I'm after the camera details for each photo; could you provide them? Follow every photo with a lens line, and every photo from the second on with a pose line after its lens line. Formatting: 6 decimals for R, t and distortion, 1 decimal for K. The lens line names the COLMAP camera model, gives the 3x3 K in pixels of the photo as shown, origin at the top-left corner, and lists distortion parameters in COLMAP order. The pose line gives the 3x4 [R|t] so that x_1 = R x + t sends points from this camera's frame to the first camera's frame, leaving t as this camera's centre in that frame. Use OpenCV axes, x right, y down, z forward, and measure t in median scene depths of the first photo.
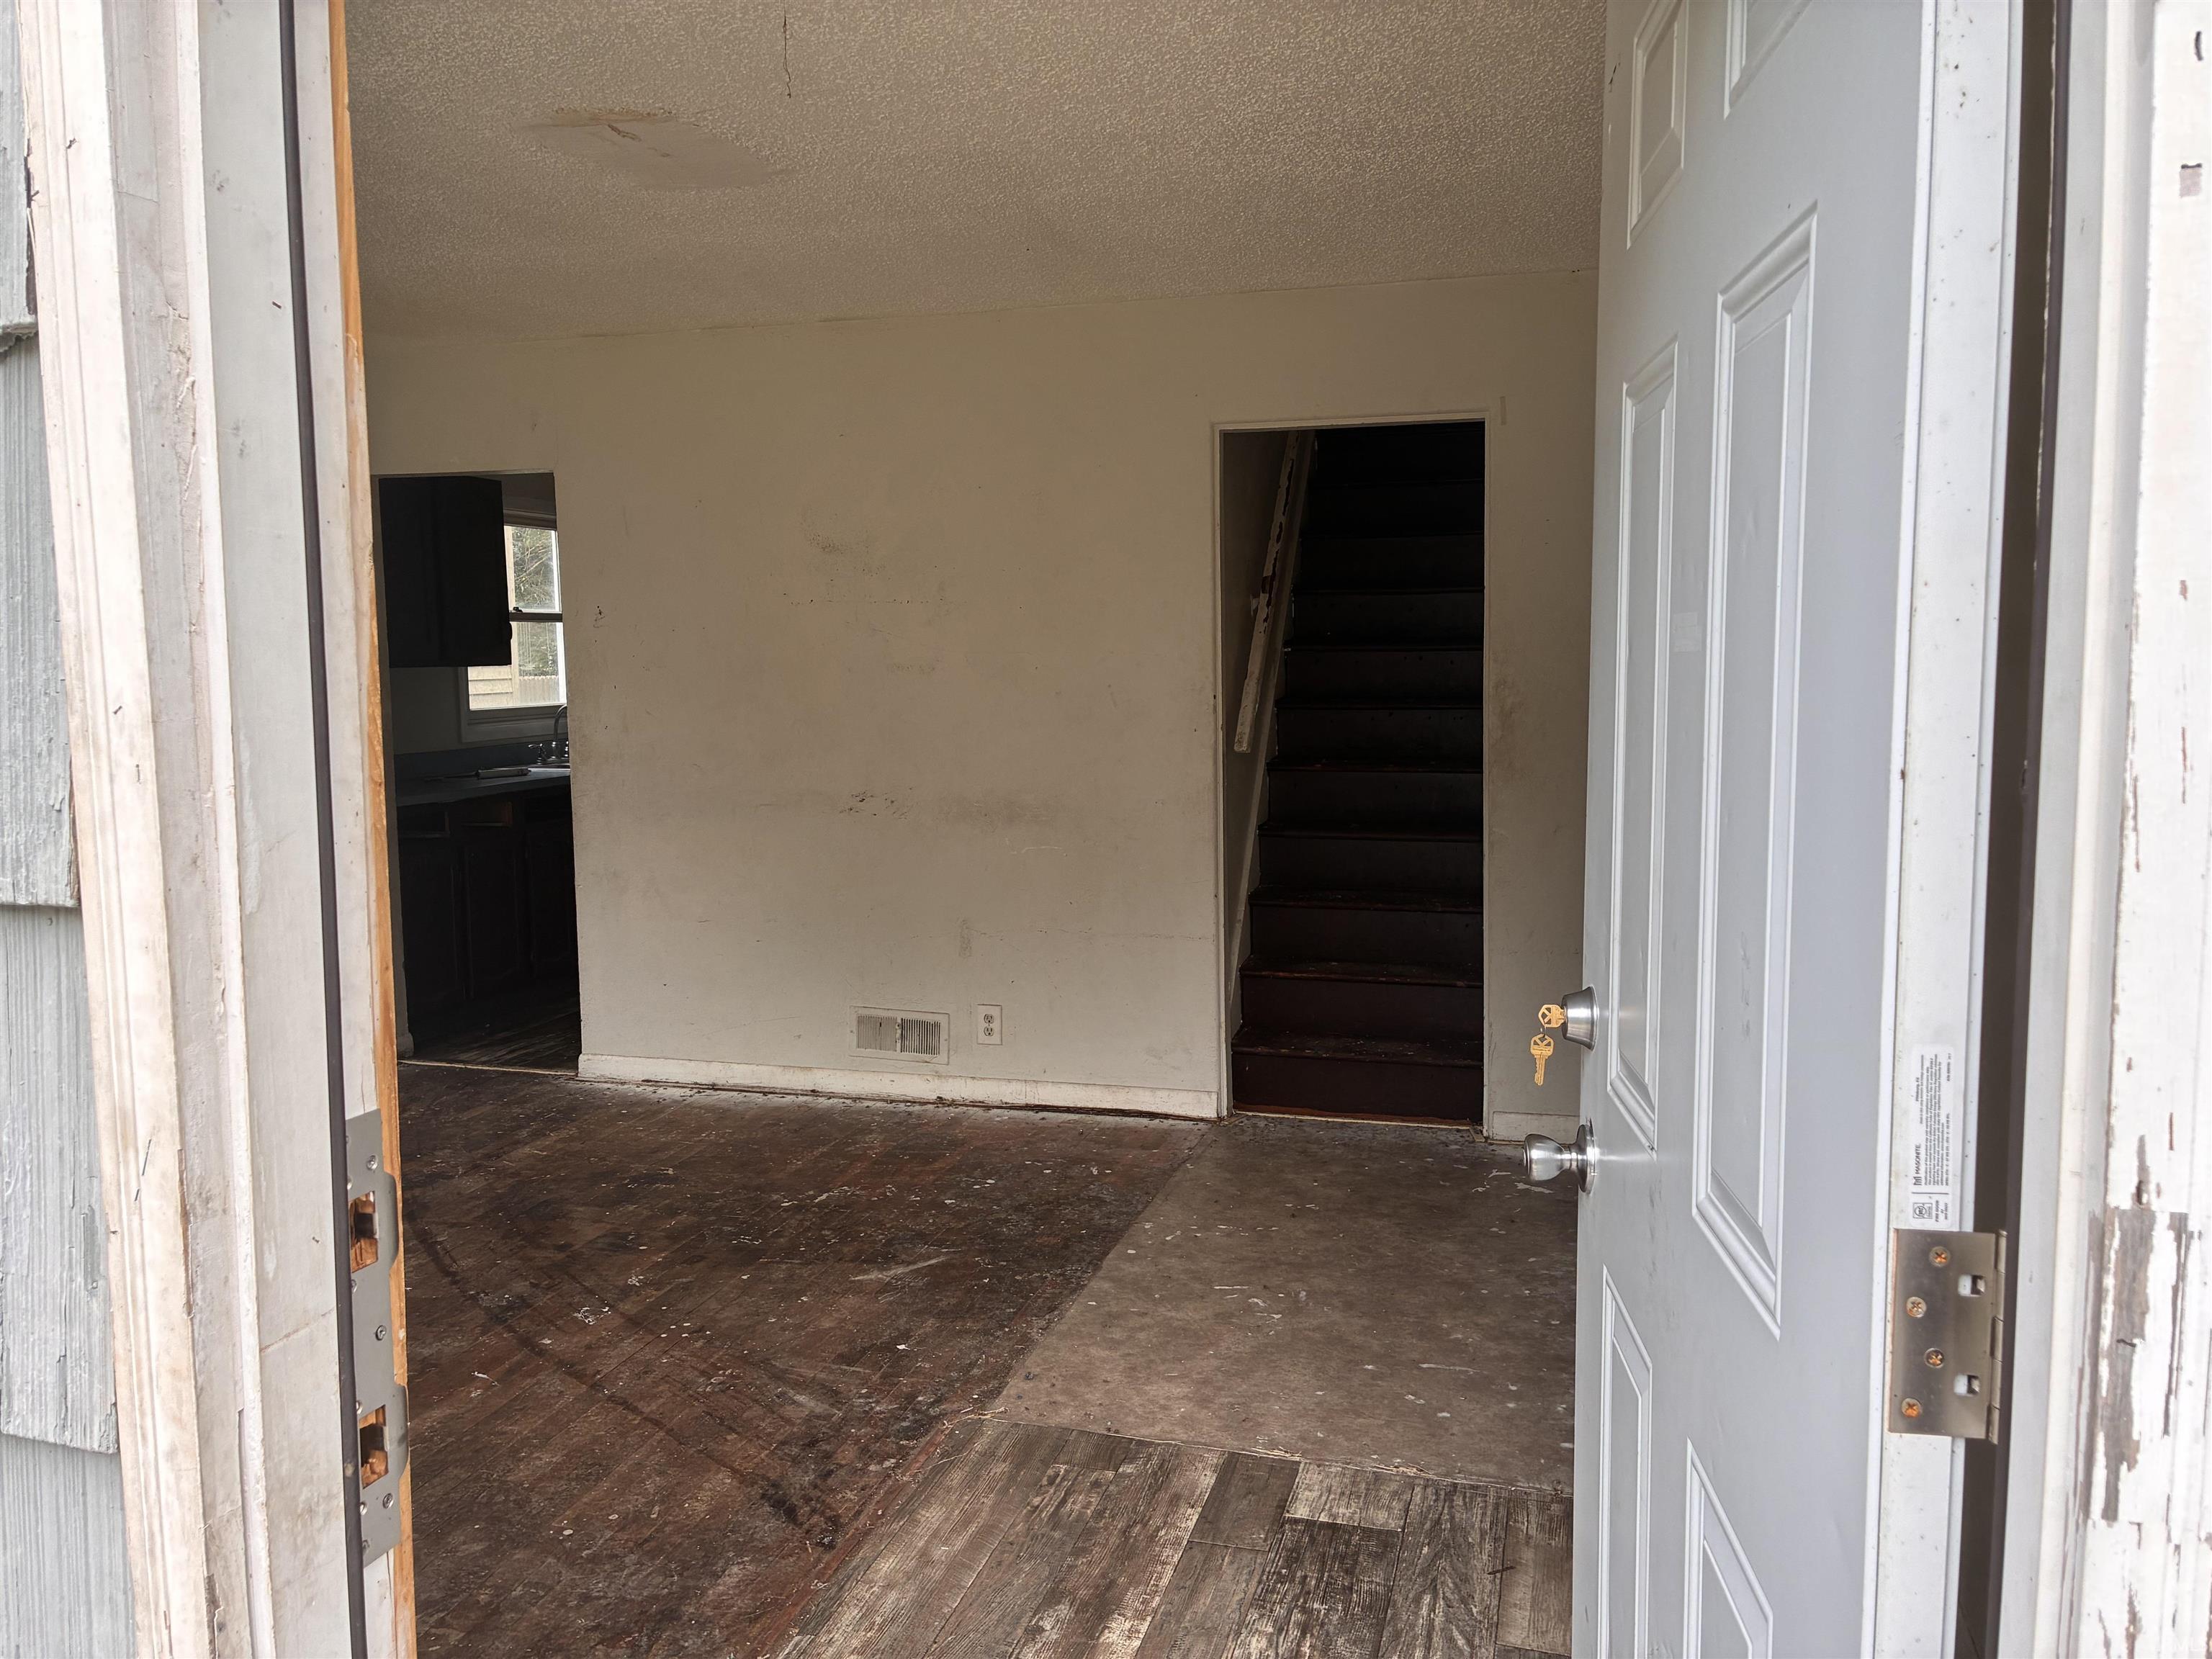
lens RADIAL K [[1671.8, 0, 1115.8], [0, 1671.8, 819.2], [0, 0, 1]] dist [0.029125, -0.061474]
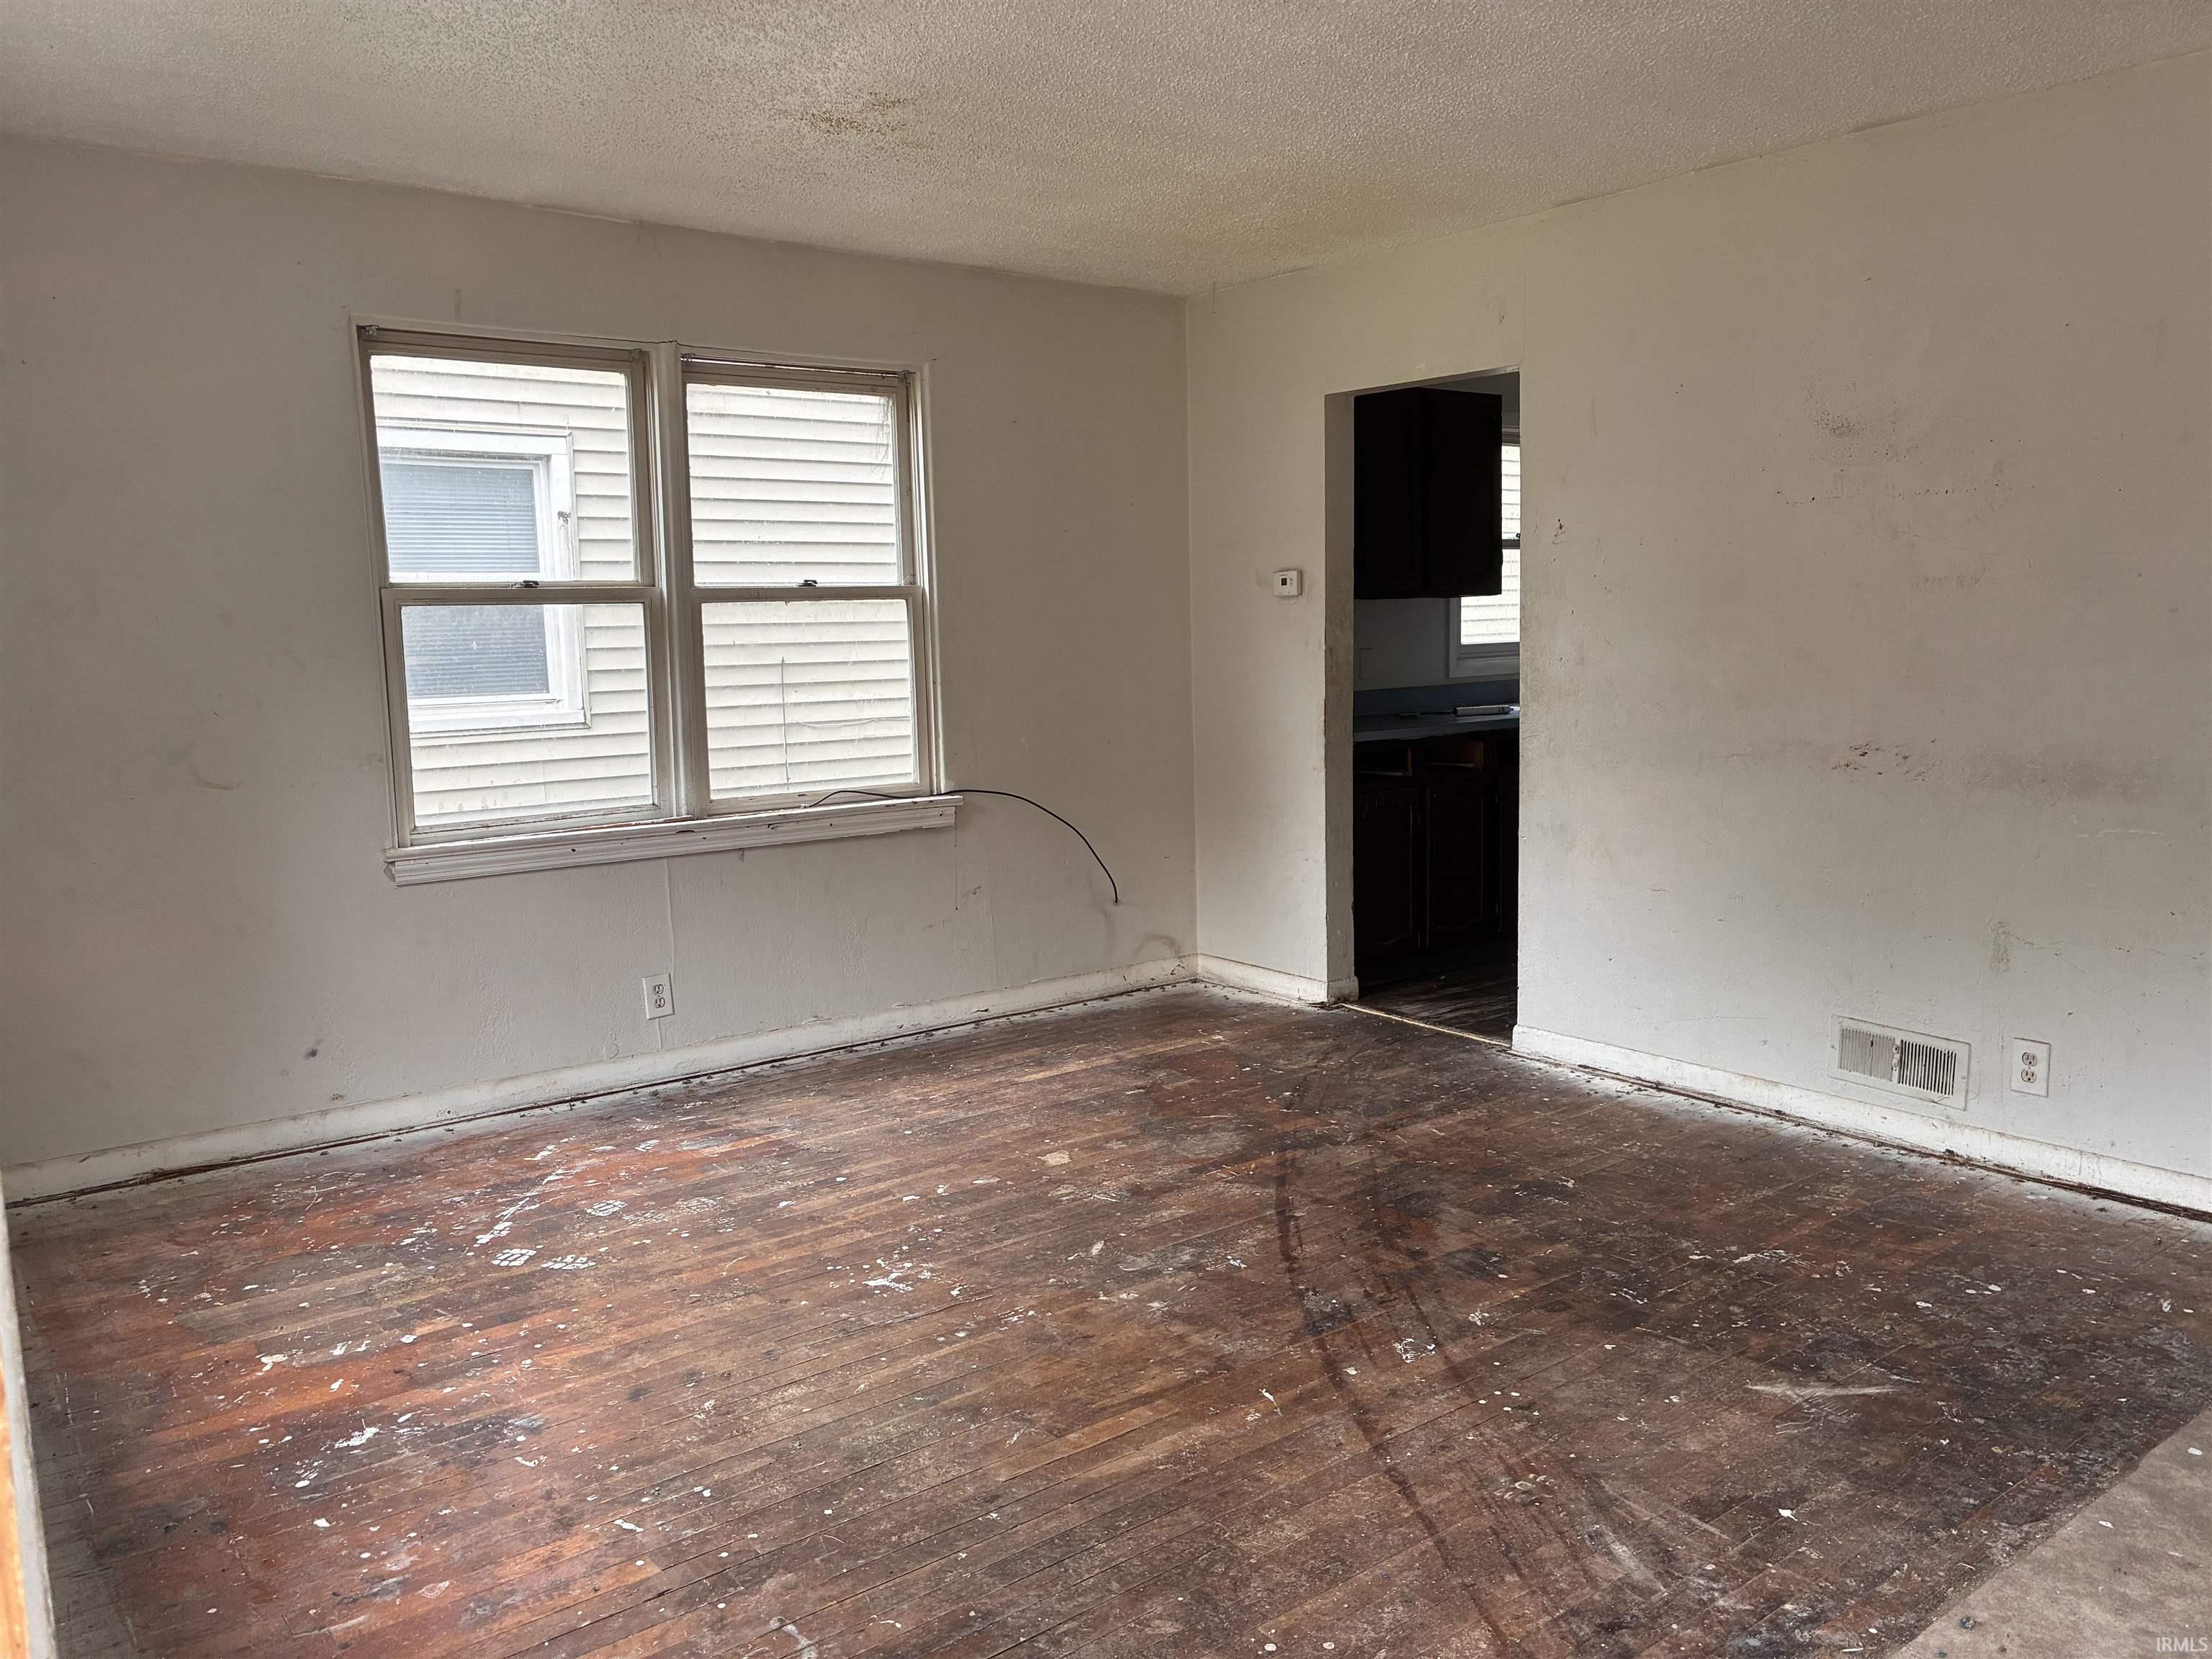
lens RADIAL K [[1659.2, 0, 1106.0], [0, 1659.2, 829.5], [0, 0, 1]] dist [0.028758, -0.012040]
pose [[0.799501, 0.067830, -0.596823, 0.037486], [-0.045132, 0.997578, 0.052919, -0.001779], [0.598967, -0.015373, 0.800626, 0.202682]]
